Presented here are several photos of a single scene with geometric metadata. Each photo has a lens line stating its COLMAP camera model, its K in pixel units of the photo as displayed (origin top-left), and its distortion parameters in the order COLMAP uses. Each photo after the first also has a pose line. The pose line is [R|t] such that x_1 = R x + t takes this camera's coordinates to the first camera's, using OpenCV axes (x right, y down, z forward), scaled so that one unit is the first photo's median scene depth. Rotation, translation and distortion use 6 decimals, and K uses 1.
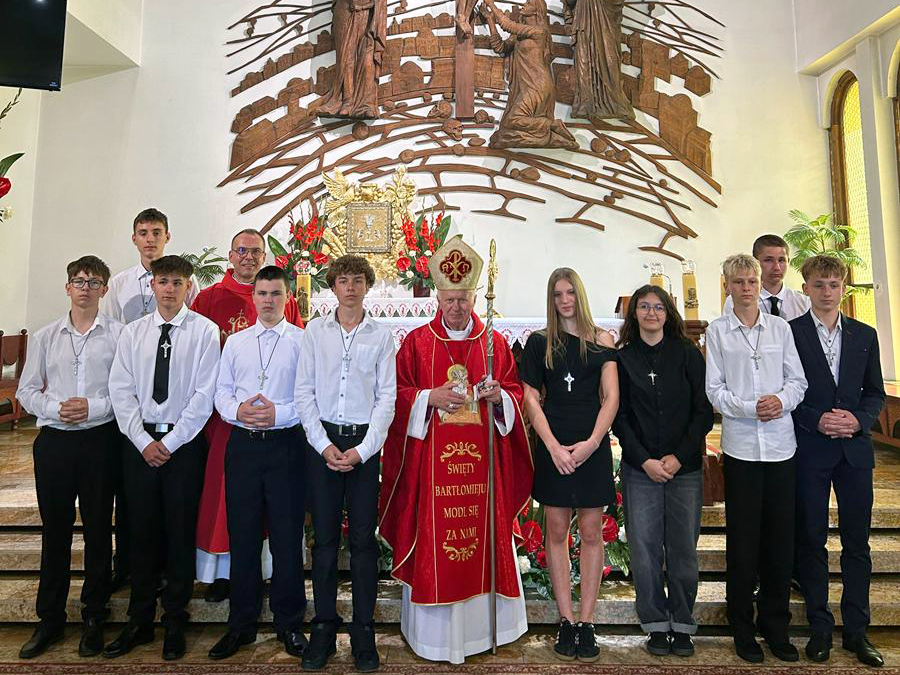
lens RADIAL K [[896.7, 0, 448.0], [0, 896.7, 156.2], [0, 0, 1]] dist [0.190265, -0.591198]
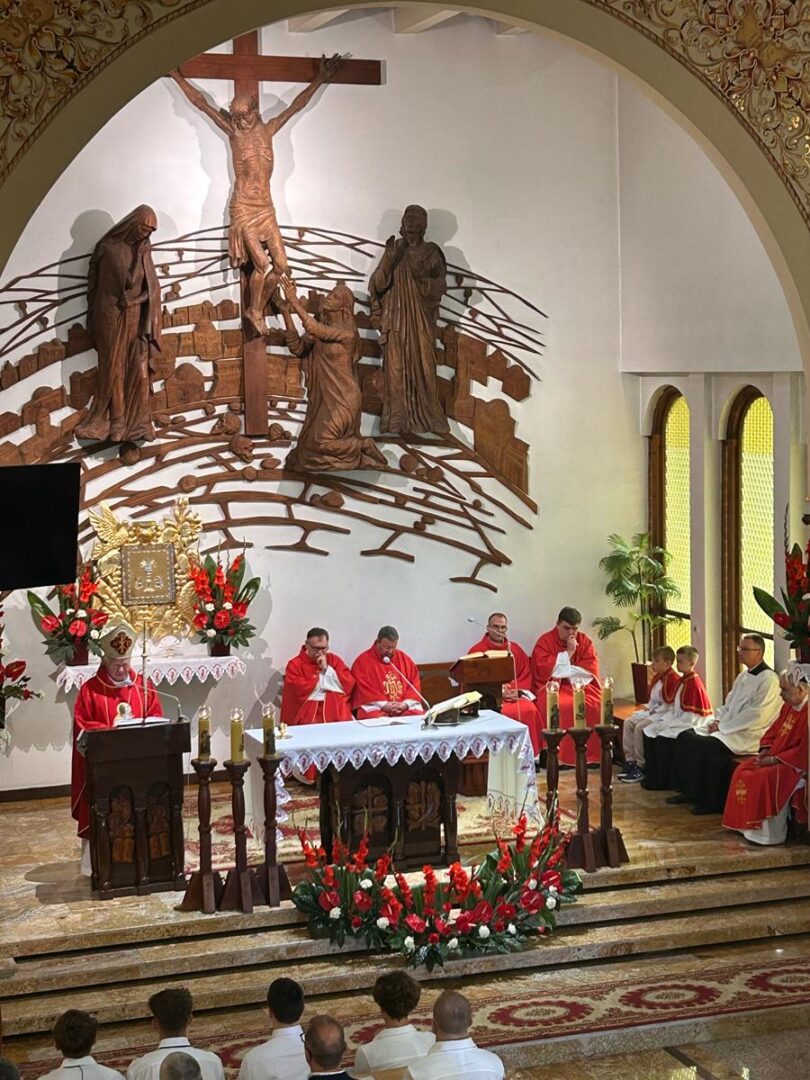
lens RADIAL K [[1983.5, 0, 404.6], [0, 1983.5, 543.7], [0, 0, 1]] dist [0.171300, -0.033363]
pose [[0.939569, -0.050632, 0.338596, -0.475403], [-0.035790, 0.969059, 0.244221, -0.395837], [-0.340484, -0.241581, 0.908685, -0.721940]]
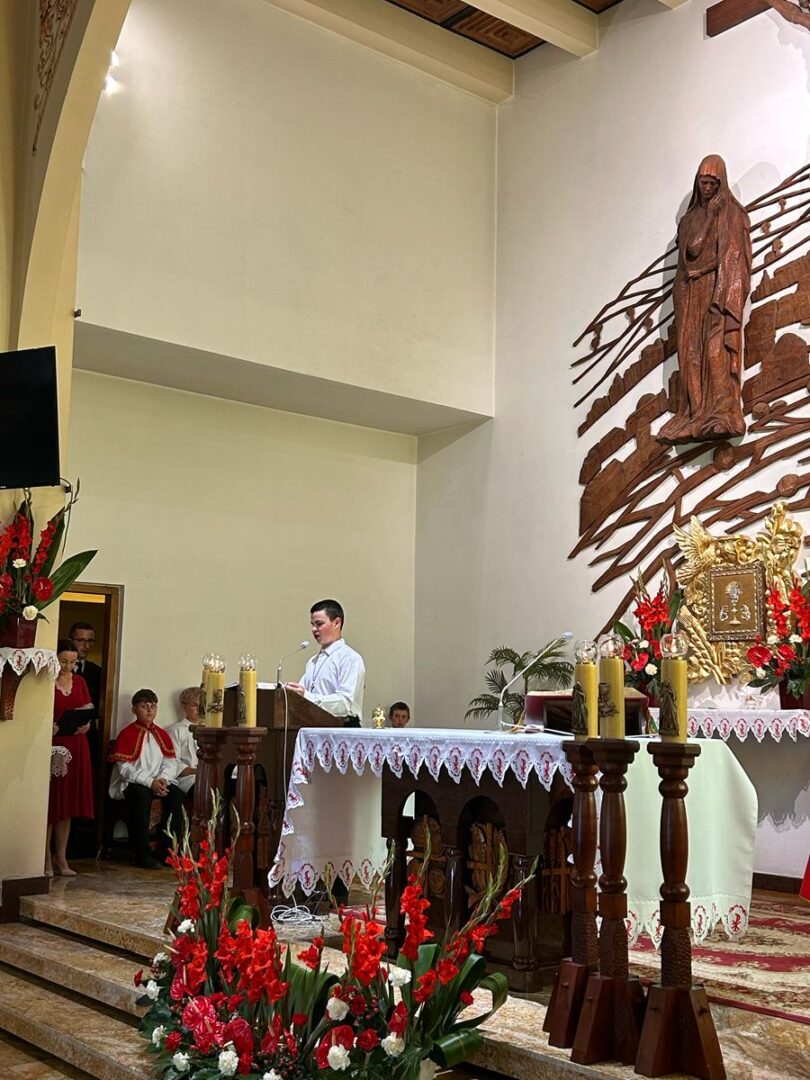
lens RADIAL K [[1243.4, 0, 402.2], [0, 1243.4, 541.7], [0, 0, 1]] dist [0.178721, -0.486636]
pose [[0.642143, -0.093482, -0.760863, 0.447626], [0.107155, 0.993738, -0.031658, 0.037771], [0.759059, -0.061201, 0.648139, 0.223226]]
